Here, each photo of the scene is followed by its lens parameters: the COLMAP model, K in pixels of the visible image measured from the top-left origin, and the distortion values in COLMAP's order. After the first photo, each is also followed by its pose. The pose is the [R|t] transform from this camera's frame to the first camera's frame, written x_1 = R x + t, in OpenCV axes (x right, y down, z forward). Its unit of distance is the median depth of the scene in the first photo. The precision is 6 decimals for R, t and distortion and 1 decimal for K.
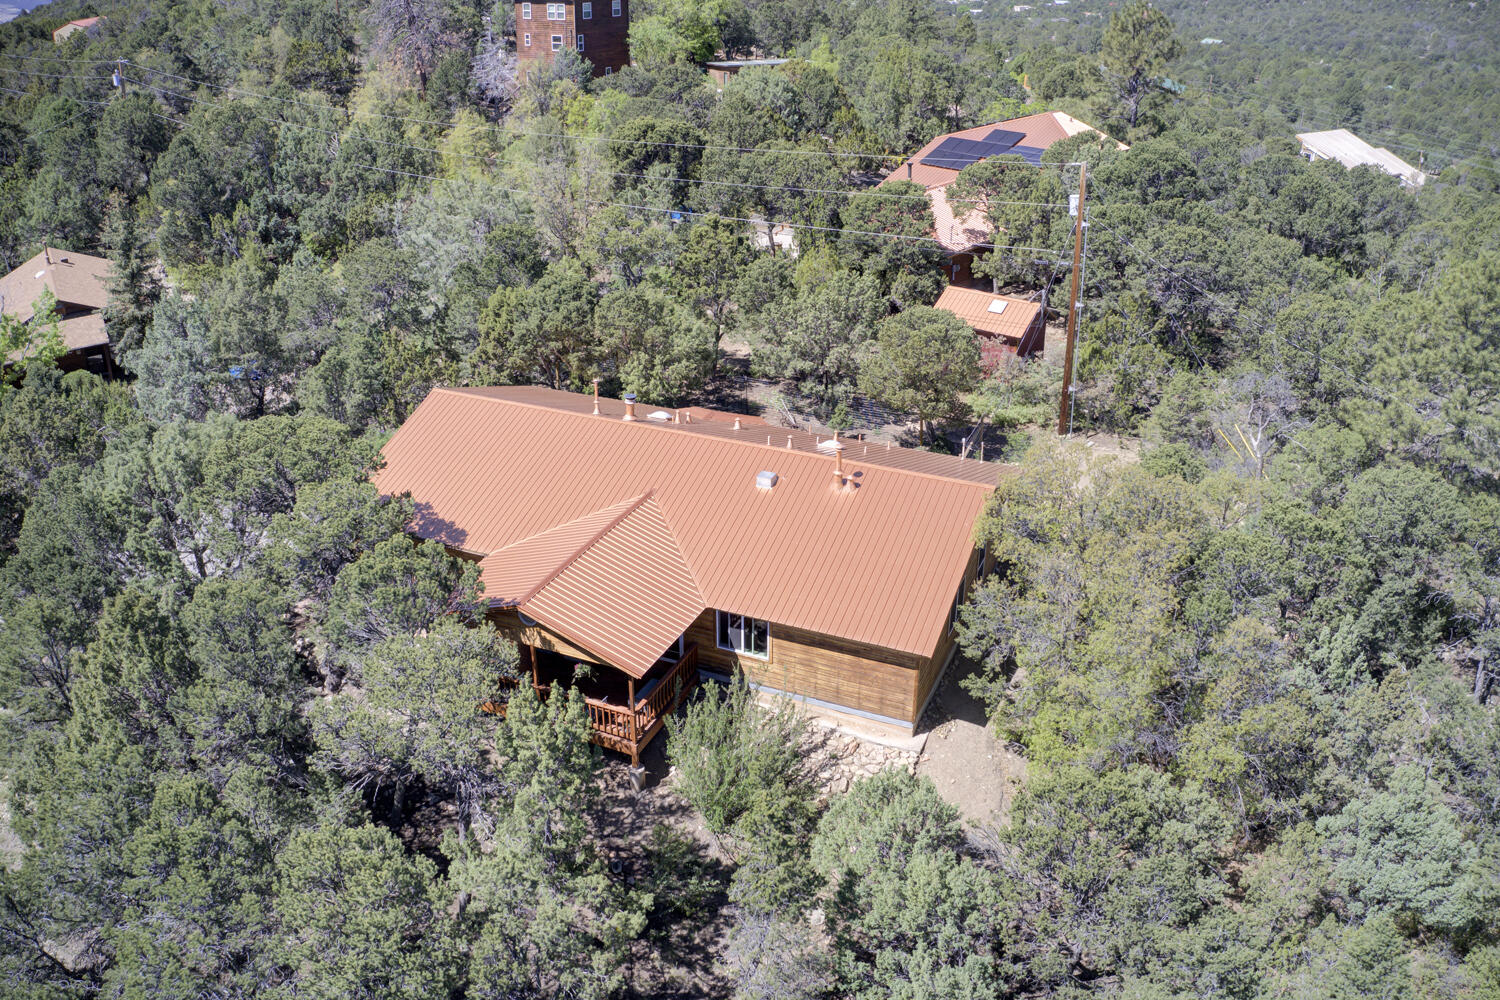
lens RADIAL K [[1208.5, 0, 753.7], [0, 1208.5, 546.4], [0, 0, 1]] dist [-0.179829, 0.015822]
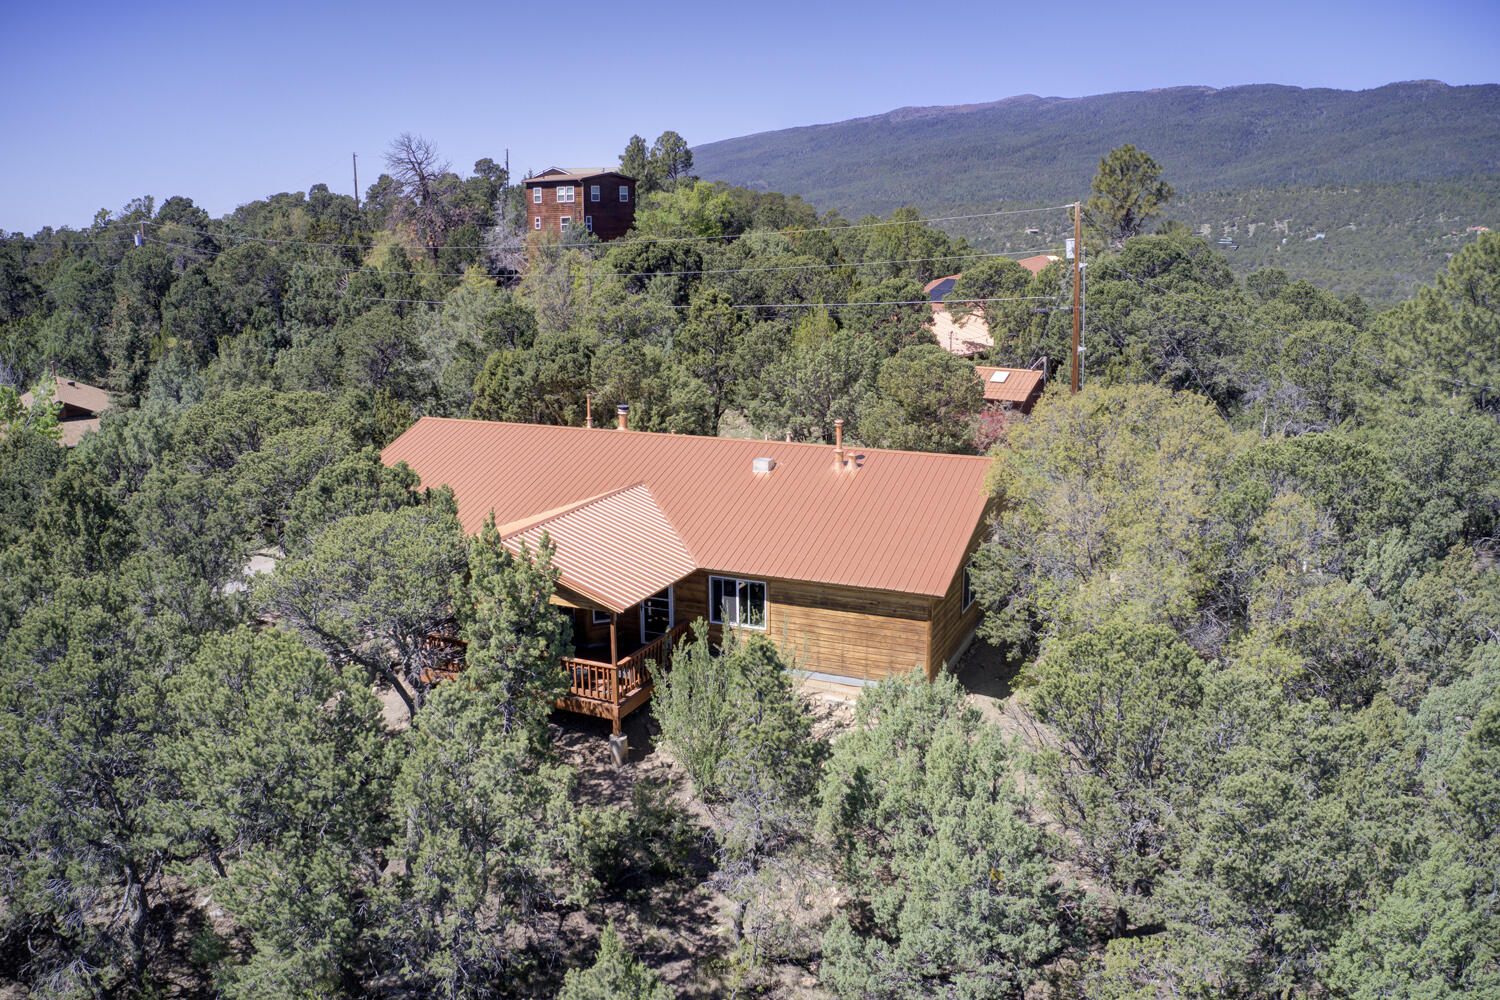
lens RADIAL K [[1208.5, 0, 753.7], [0, 1208.5, 546.4], [0, 0, 1]] dist [-0.179829, 0.015822]
pose [[0.999946, -0.007485, -0.007176, 0.010016], [0.005572, 0.971513, -0.236920, 0.252720], [0.008745, 0.236867, 0.971503, 0.100312]]
